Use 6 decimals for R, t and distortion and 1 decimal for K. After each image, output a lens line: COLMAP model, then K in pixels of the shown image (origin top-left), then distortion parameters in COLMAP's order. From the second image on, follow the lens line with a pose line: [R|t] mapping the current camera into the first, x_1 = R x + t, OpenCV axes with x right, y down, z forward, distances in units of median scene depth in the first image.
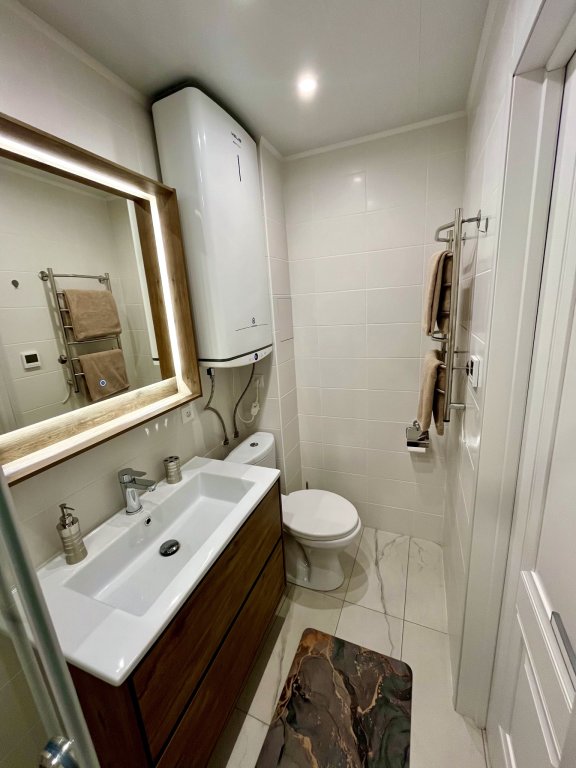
lens RADIAL K [[308.9, 0, 289.6], [0, 308.9, 380.9], [0, 0, 1]] dist [-0.002558, -0.000437]
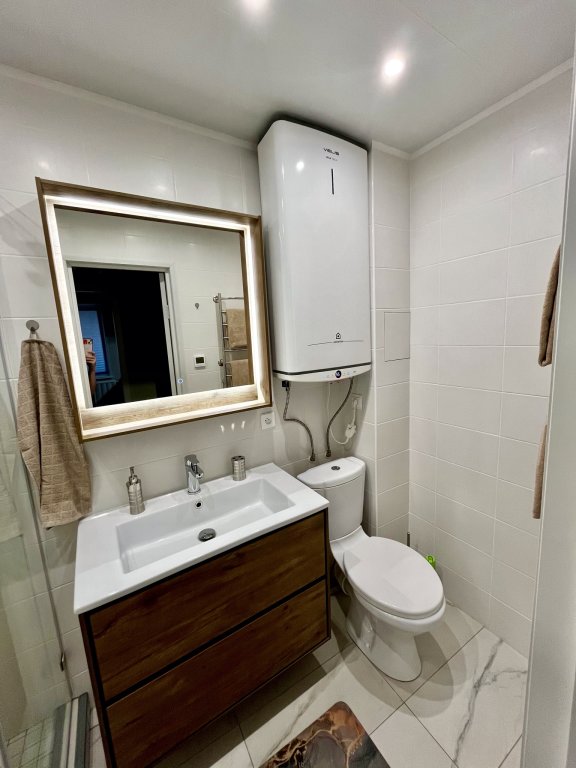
lens RADIAL K [[308.9, 0, 289.6], [0, 308.9, 380.9], [0, 0, 1]] dist [-0.002558, -0.000437]
pose [[0.807562, 0.108344, -0.579746, 0.327723], [-0.138946, 0.990264, -0.008483, -0.031034], [0.573183, 0.087404, 0.814753, 0.160554]]
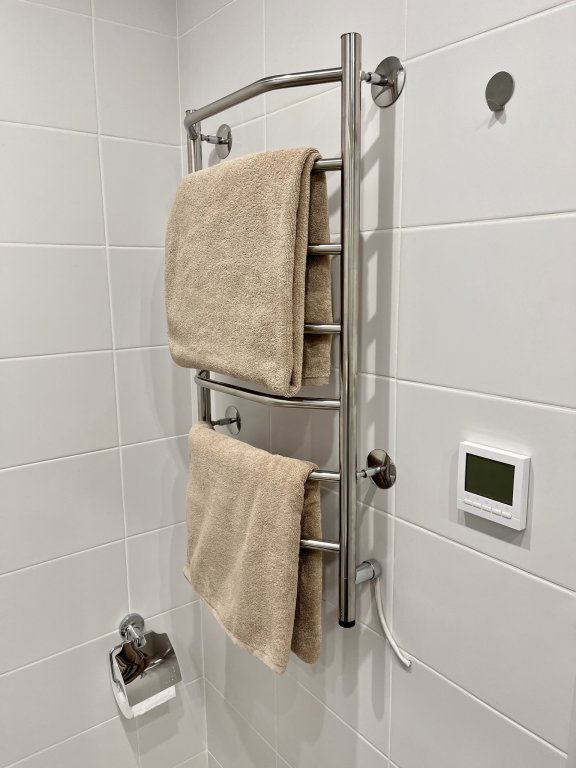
lens RADIAL K [[581.7, 0, 288.0], [0, 581.7, 384.0], [0, 0, 1]] dist [0.068973, -0.103079]
pose [[-0.496302, 0.223169, -0.838976, -0.573558], [-0.168961, 0.923086, 0.345492, -0.282892], [0.851549, 0.313223, -0.420423, 1.242363]]
